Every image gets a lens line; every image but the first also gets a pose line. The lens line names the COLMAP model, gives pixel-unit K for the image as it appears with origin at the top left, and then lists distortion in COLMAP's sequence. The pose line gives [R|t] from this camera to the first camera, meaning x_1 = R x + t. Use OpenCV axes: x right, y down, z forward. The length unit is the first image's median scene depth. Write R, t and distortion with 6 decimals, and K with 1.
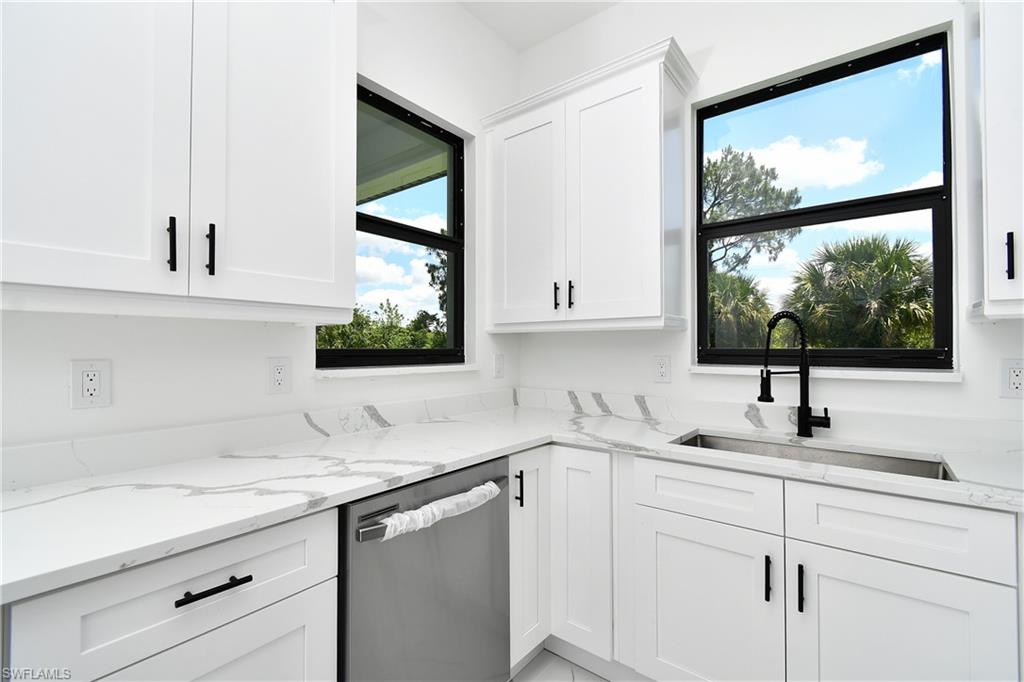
lens RADIAL K [[447.8, 0, 516.0], [0, 447.8, 341.4], [0, 0, 1]] dist [0.011116, -0.007283]
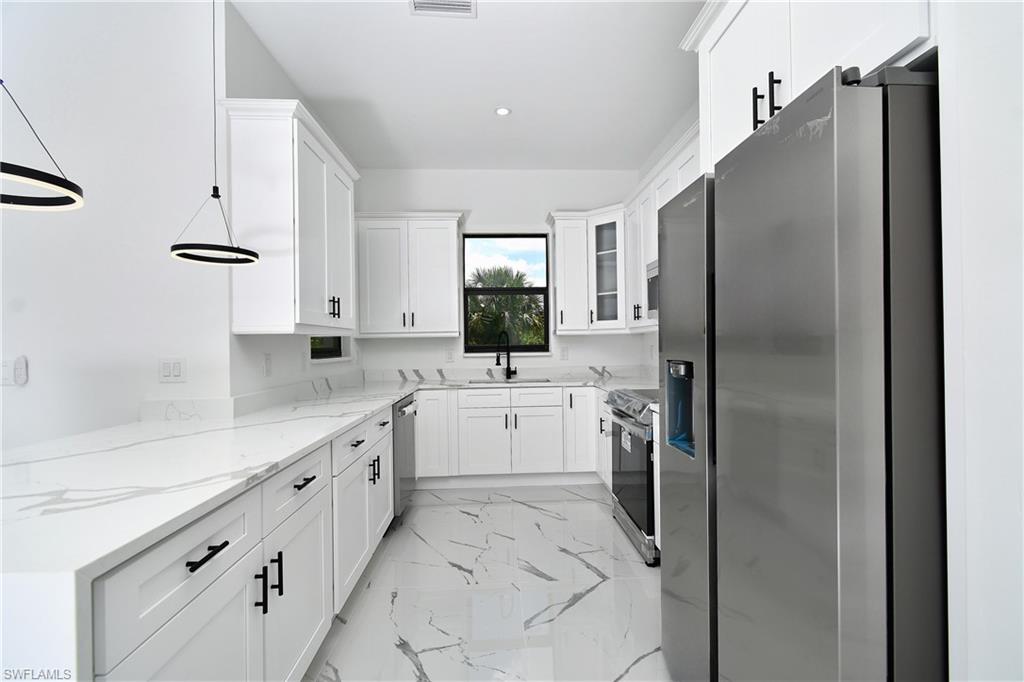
lens RADIAL K [[447.8, 0, 516.0], [0, 447.8, 341.4], [0, 0, 1]] dist [0.011116, -0.007283]
pose [[0.758667, -0.007132, 0.651440, -0.992532], [0.004790, 0.999974, 0.005369, -0.018107], [-0.651461, -0.000953, 0.758681, -0.974617]]
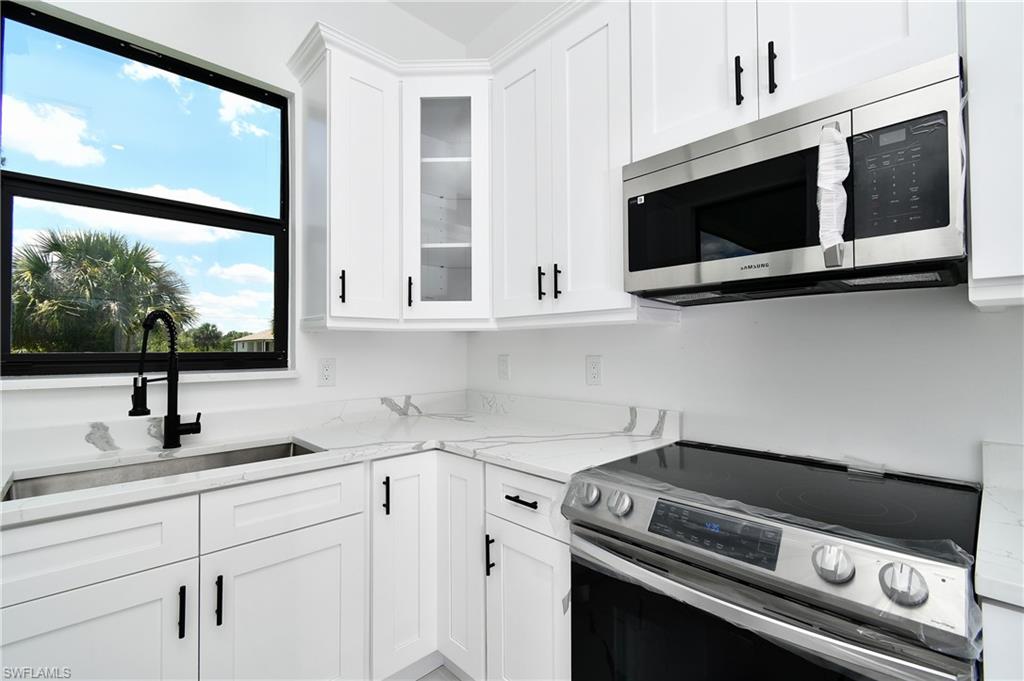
lens RADIAL K [[453.1, 0, 520.9], [0, 453.1, 340.5], [0, 0, 1]] dist [0.001773, -0.000816]
pose [[0.140858, 0.018632, 0.989855, -0.176894], [-0.007268, 0.999815, -0.017785, 0.003123], [-0.990003, -0.004689, 0.140967, 0.160272]]
